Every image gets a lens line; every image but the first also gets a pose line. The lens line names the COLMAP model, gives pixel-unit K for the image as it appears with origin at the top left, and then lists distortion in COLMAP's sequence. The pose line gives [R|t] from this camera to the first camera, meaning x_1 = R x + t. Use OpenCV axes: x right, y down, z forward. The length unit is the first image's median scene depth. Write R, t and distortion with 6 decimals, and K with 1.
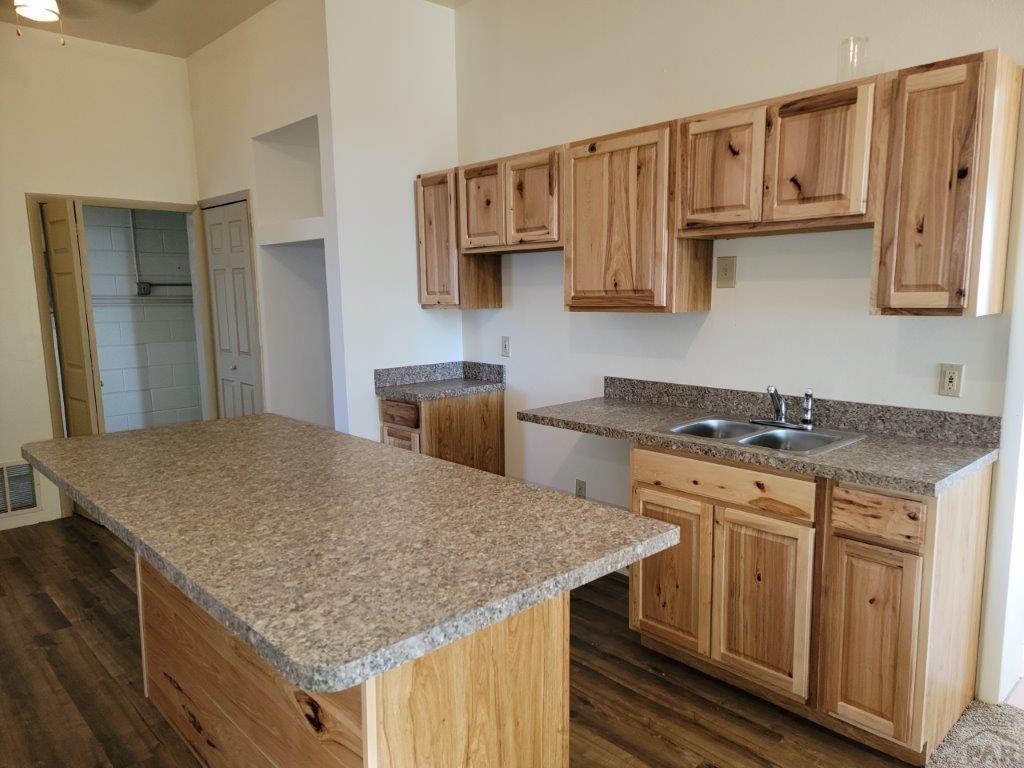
lens RADIAL K [[703.8, 0, 510.1], [0, 703.8, 390.3], [0, 0, 1]] dist [0.064868, -0.040694]
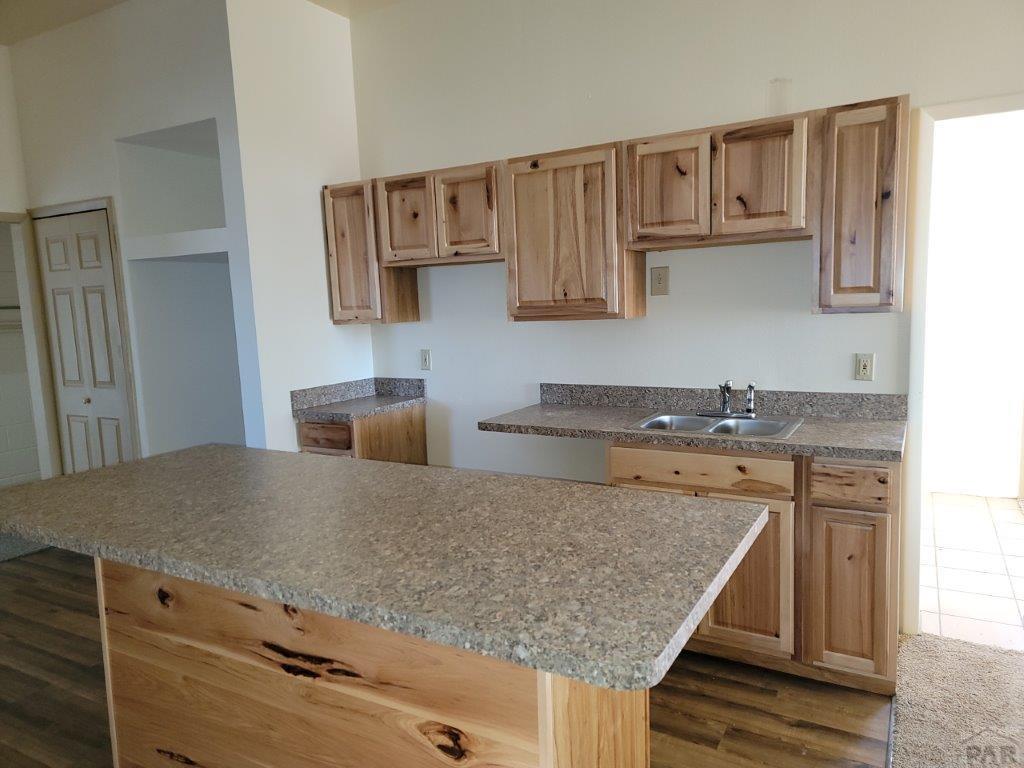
lens RADIAL K [[703.8, 0, 513.4], [0, 703.8, 384.6], [0, 0, 1]] dist [0.064868, -0.040694]
pose [[0.955402, -0.057106, 0.289735, -0.275600], [0.066018, 0.997596, -0.021070, 0.001543], [-0.287836, 0.039258, 0.956875, 0.028980]]
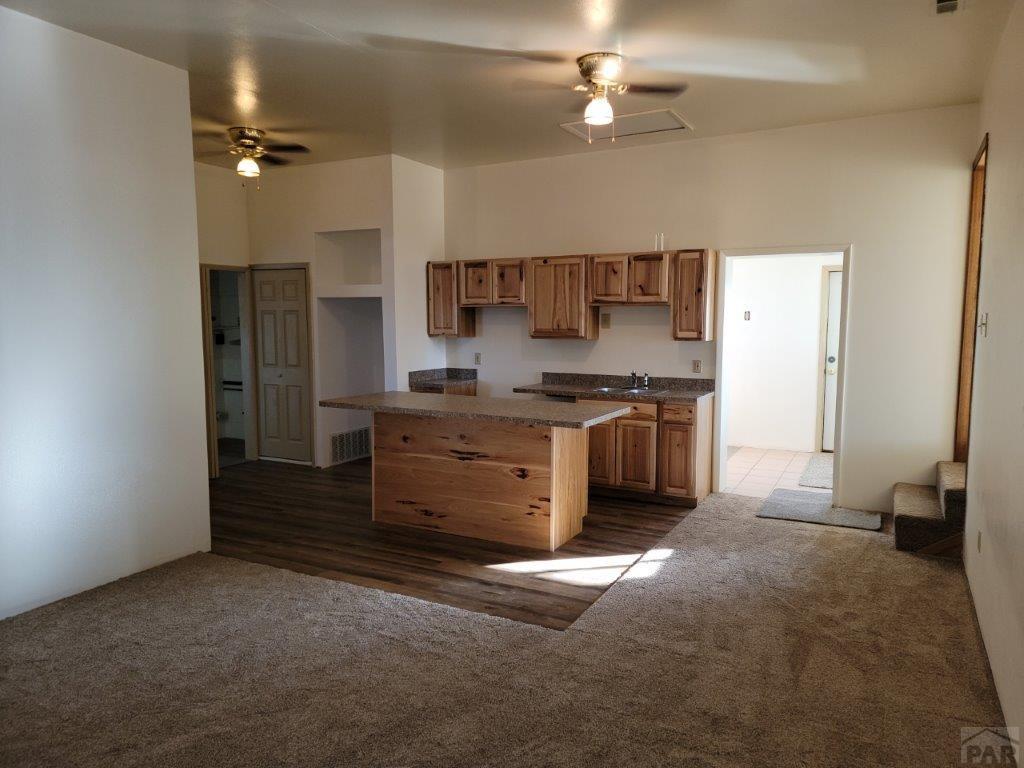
lens RADIAL K [[703.8, 0, 519.0], [0, 703.8, 387.2], [0, 0, 1]] dist [0.064868, -0.040694]
pose [[0.944246, -0.018865, 0.328701, -0.767150], [0.033879, 0.998625, -0.040011, 0.131306], [-0.327494, 0.048916, 0.943586, -1.094882]]
